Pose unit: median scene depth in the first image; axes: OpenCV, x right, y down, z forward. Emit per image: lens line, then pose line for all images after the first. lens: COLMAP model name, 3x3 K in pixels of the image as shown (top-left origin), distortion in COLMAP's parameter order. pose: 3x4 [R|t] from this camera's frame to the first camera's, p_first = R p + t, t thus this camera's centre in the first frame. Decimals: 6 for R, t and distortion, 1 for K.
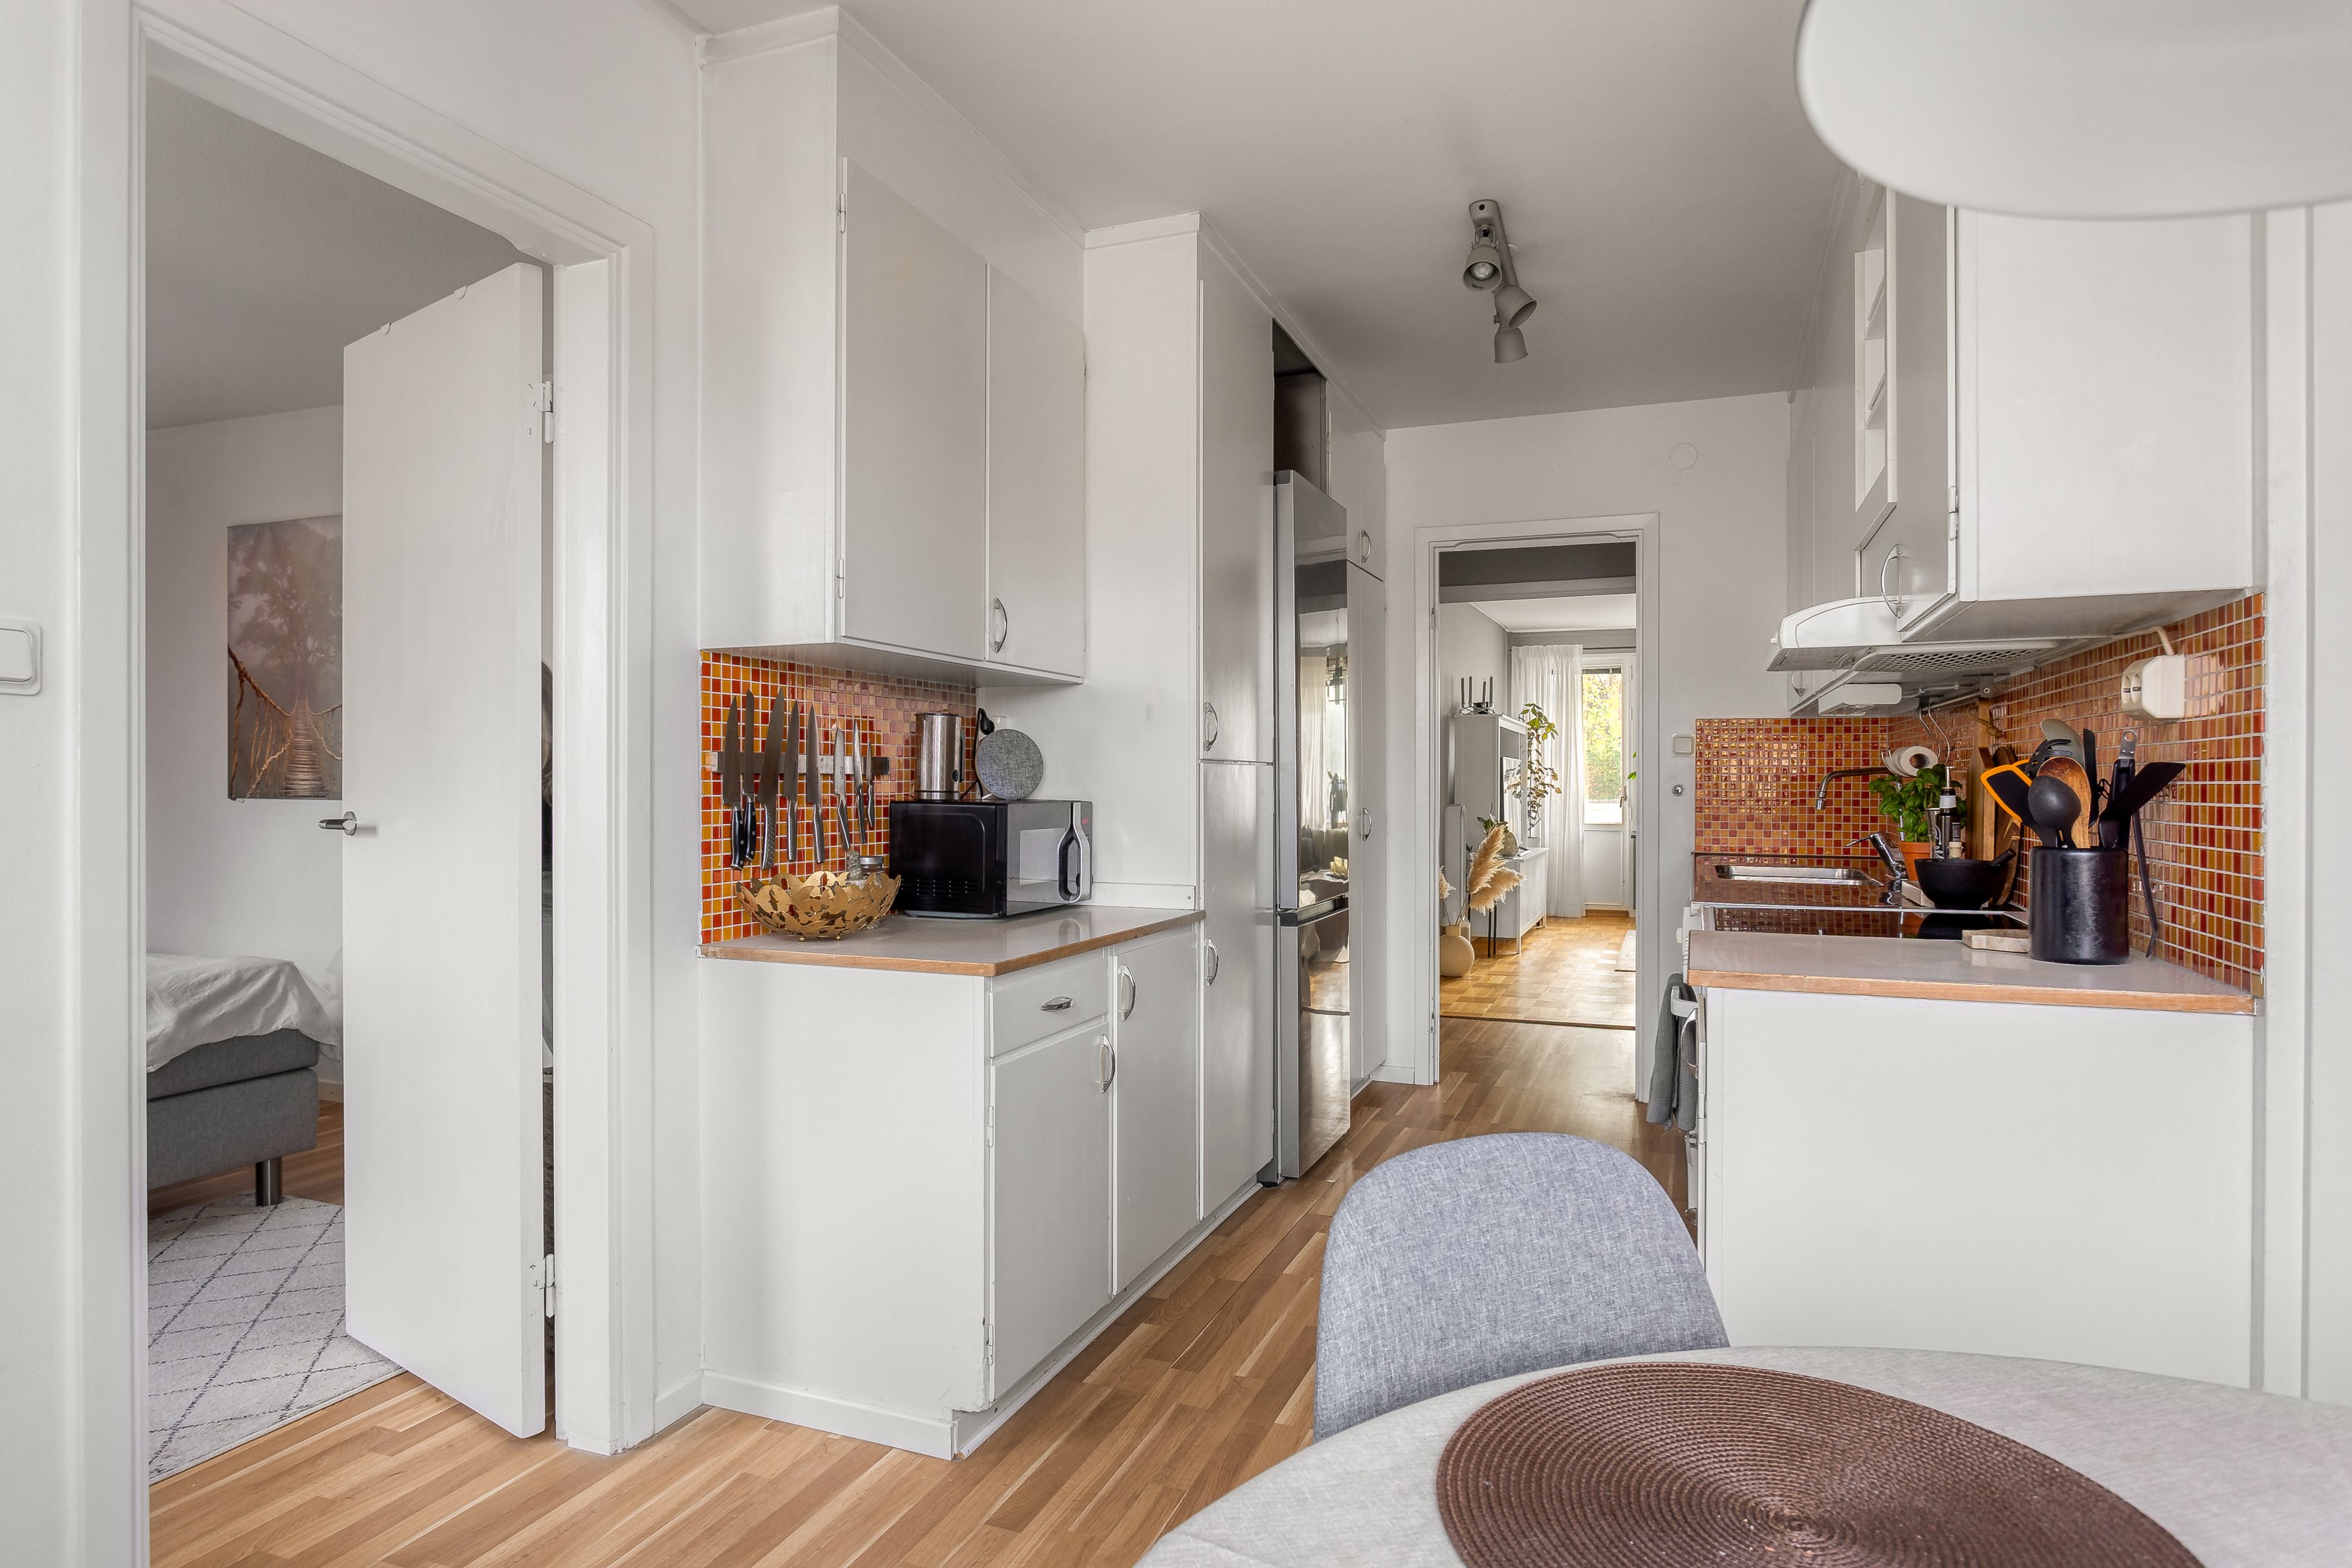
lens RADIAL K [[1340.2, 0, 1176.4], [0, 1340.2, 785.4], [0, 0, 1]] dist [-0.012521, 0.007544]
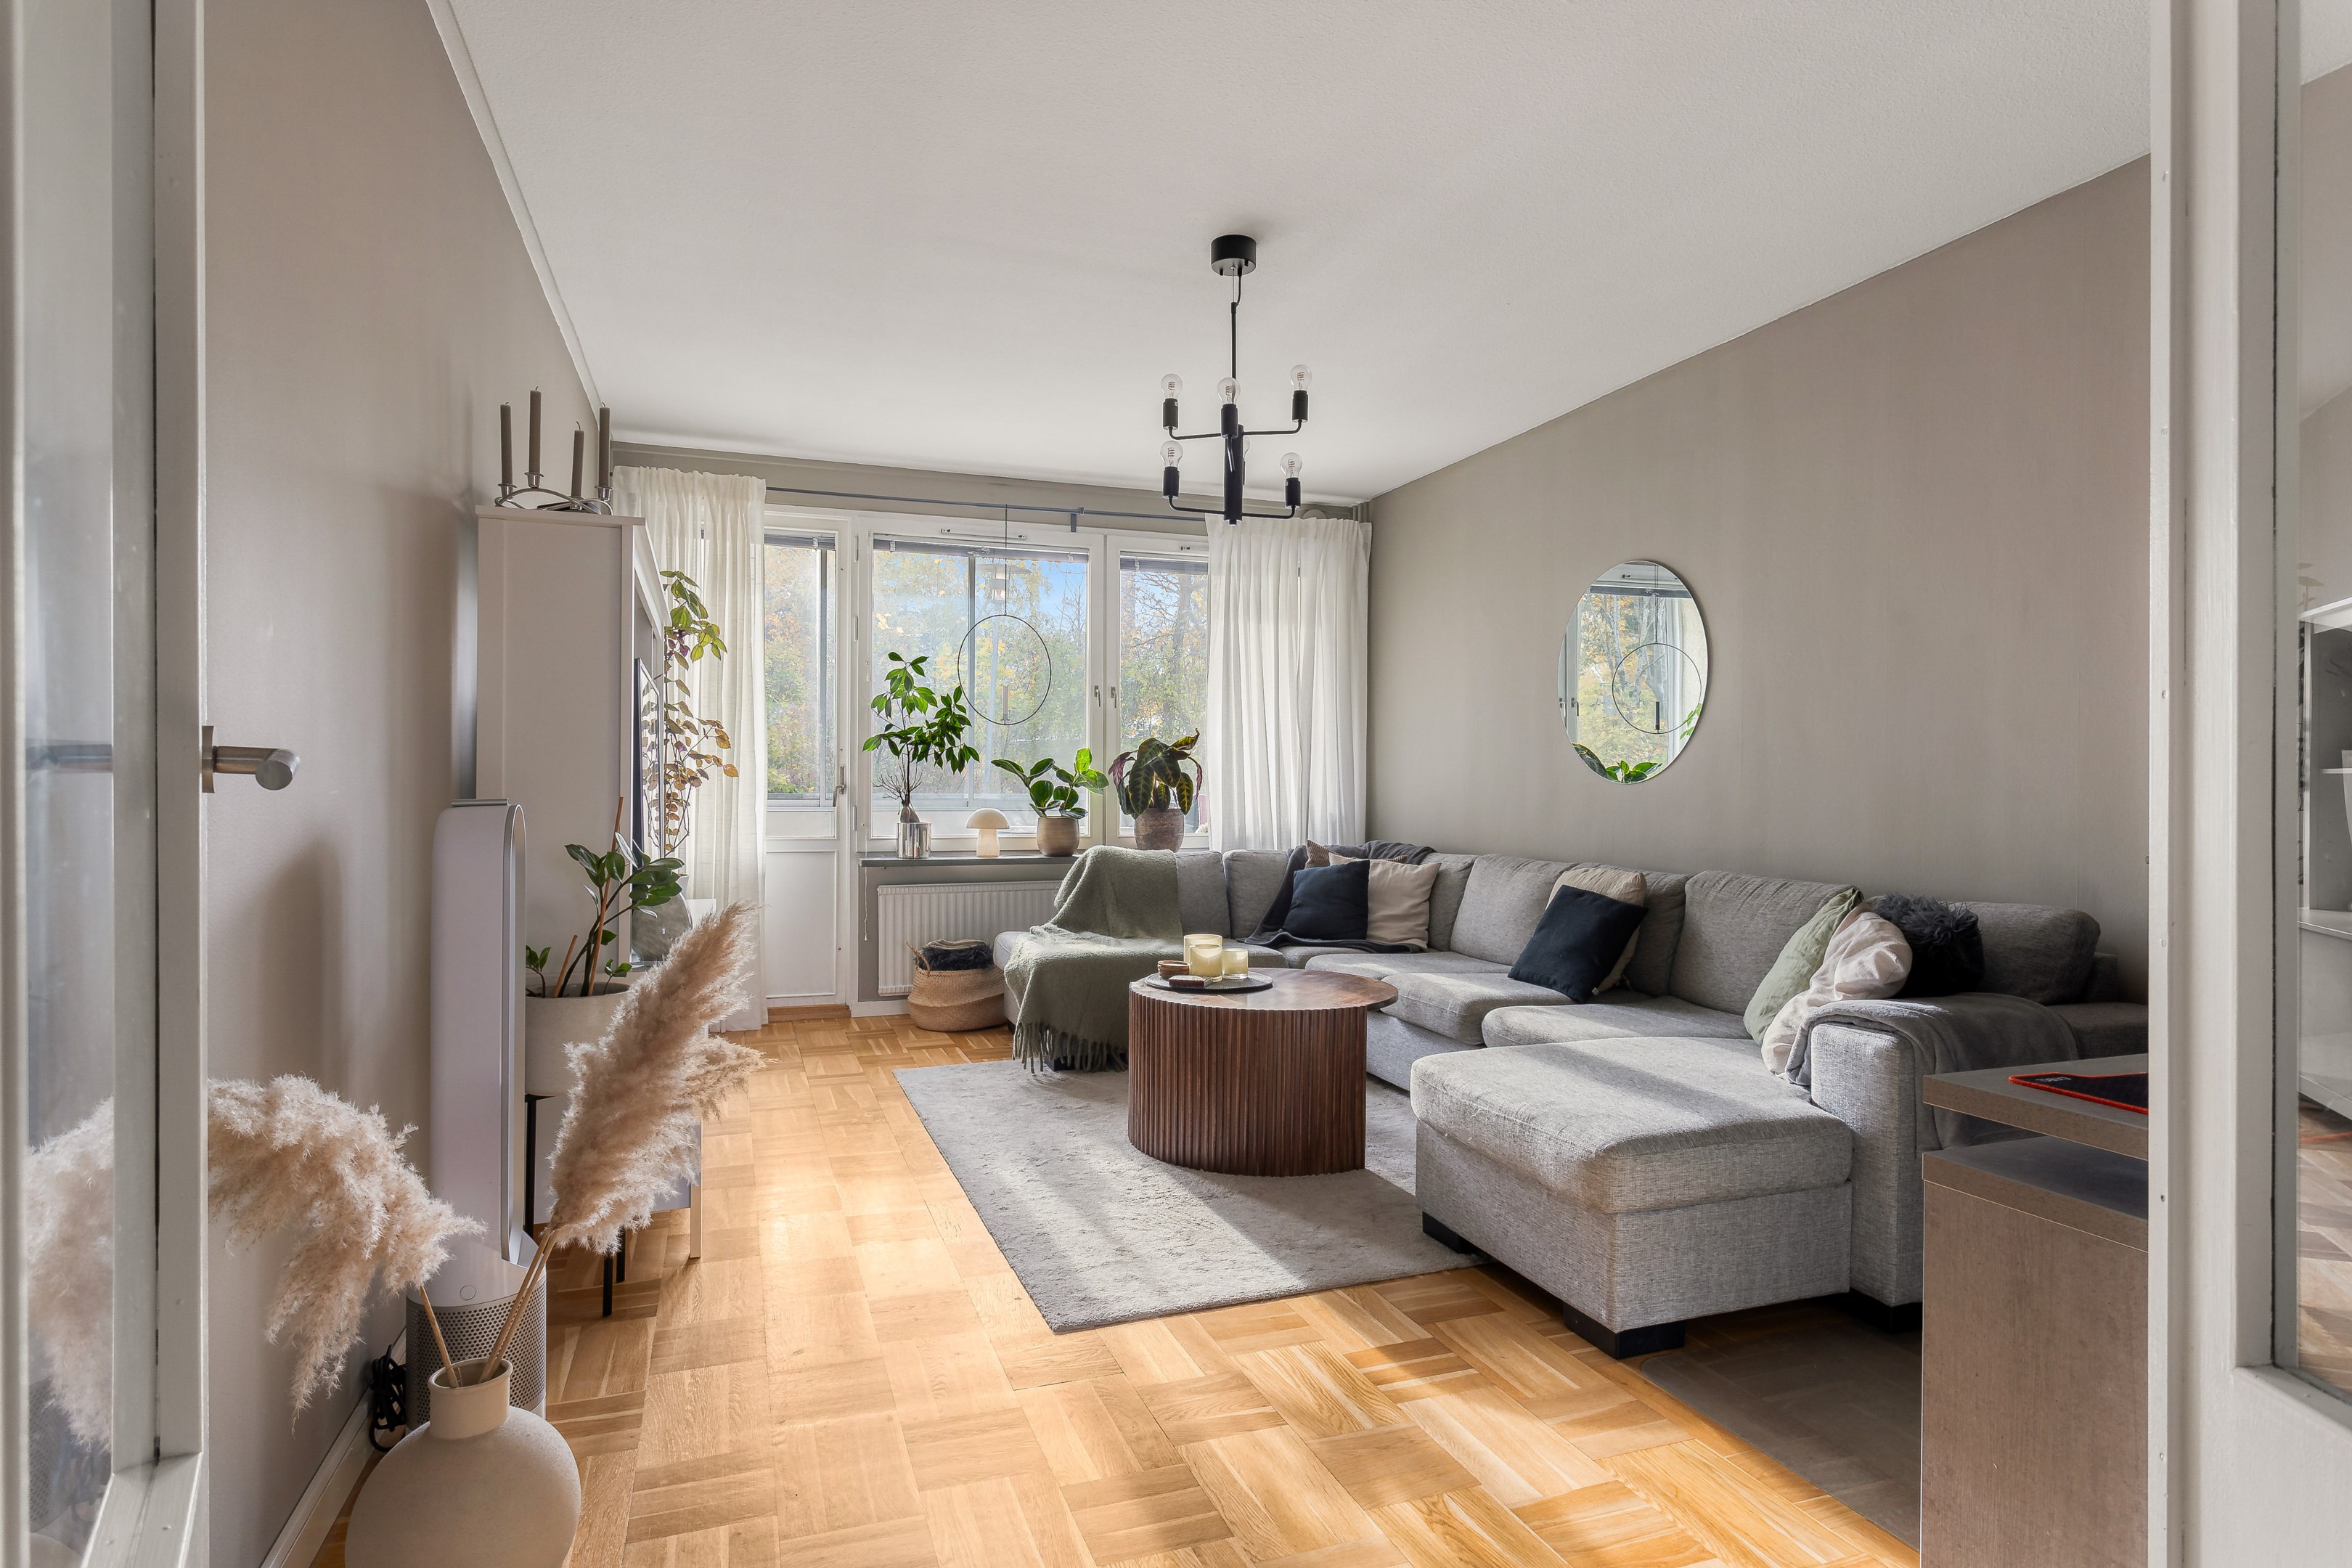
lens RADIAL K [[1278.9, 0, 1178.9], [0, 1278.9, 783.7], [0, 0, 1]] dist [-0.001686, 0.000088]
pose [[0.763917, 0.007137, 0.645275, 0.119164], [-0.003334, 0.999969, -0.007114, 0.010499], [-0.645306, 0.003283, 0.763917, 0.558757]]
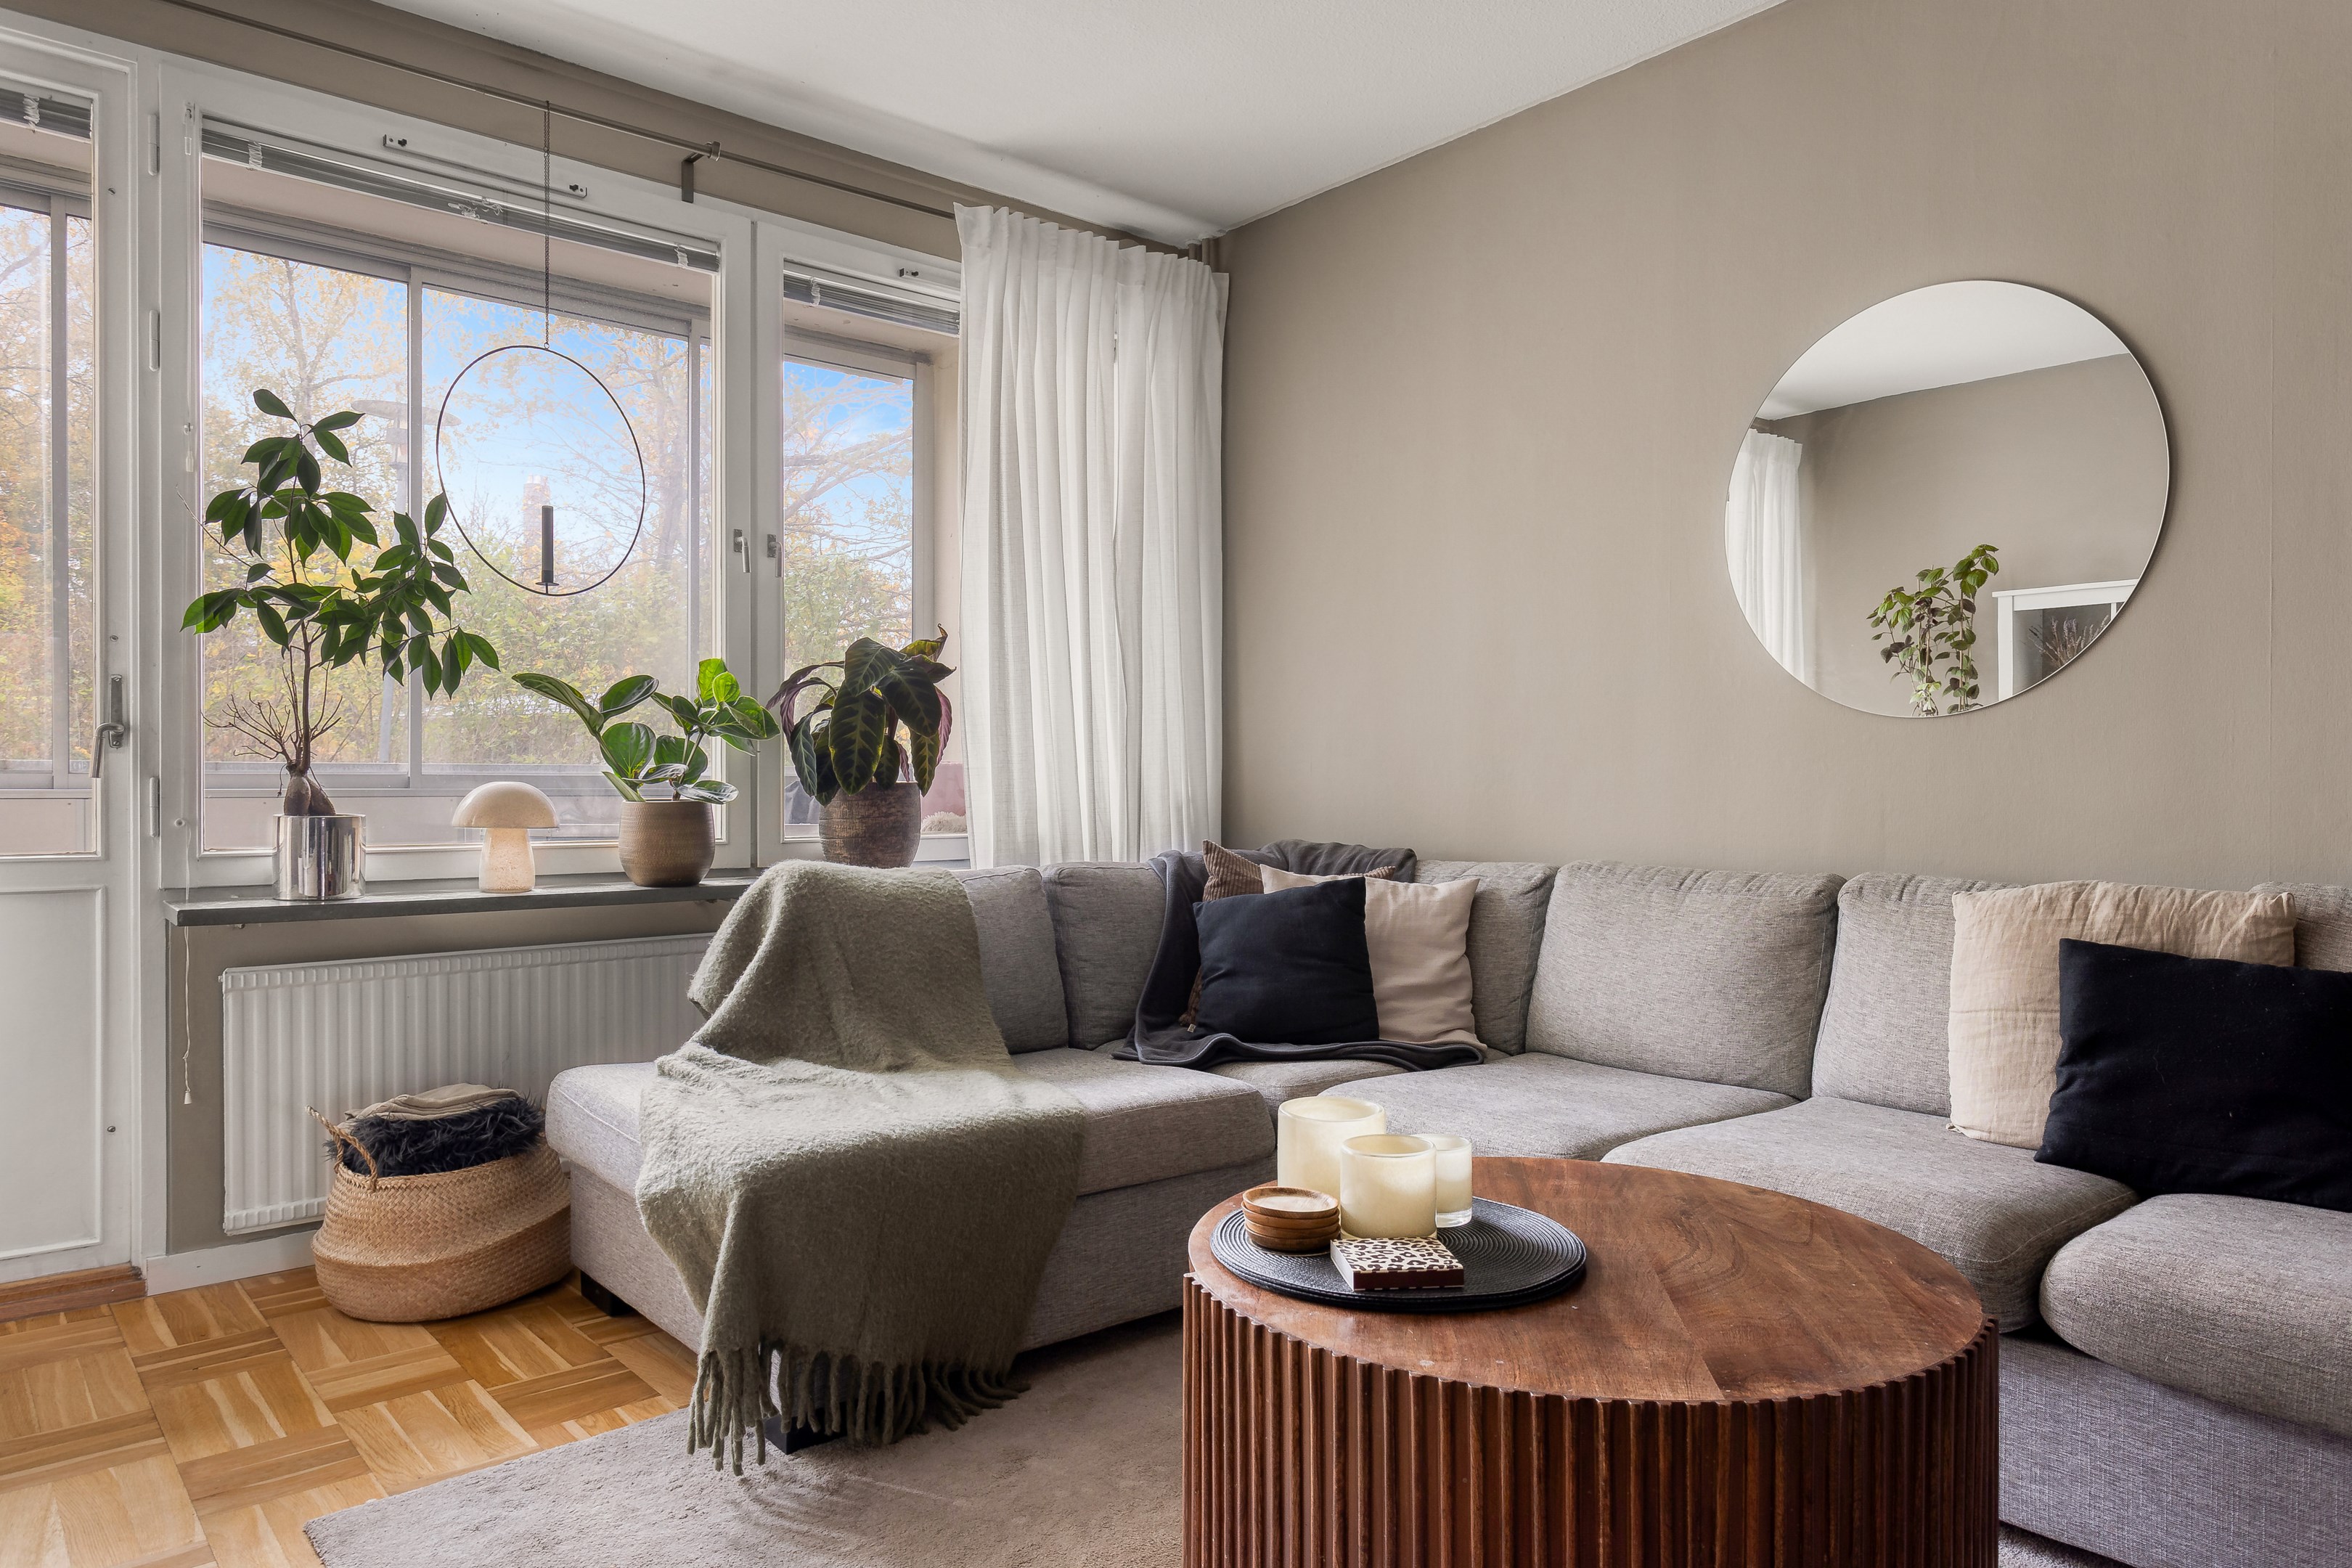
lens RADIAL K [[1520.7, 0, 1177.8], [0, 1520.7, 788.0], [0, 0, 1]] dist [-0.003055, 0.005213]
pose [[0.488373, 0.001970, 0.872633, 0.217370], [0.003060, 0.999987, -0.003970, 0.019787], [-0.872629, 0.004609, 0.488361, 0.770627]]
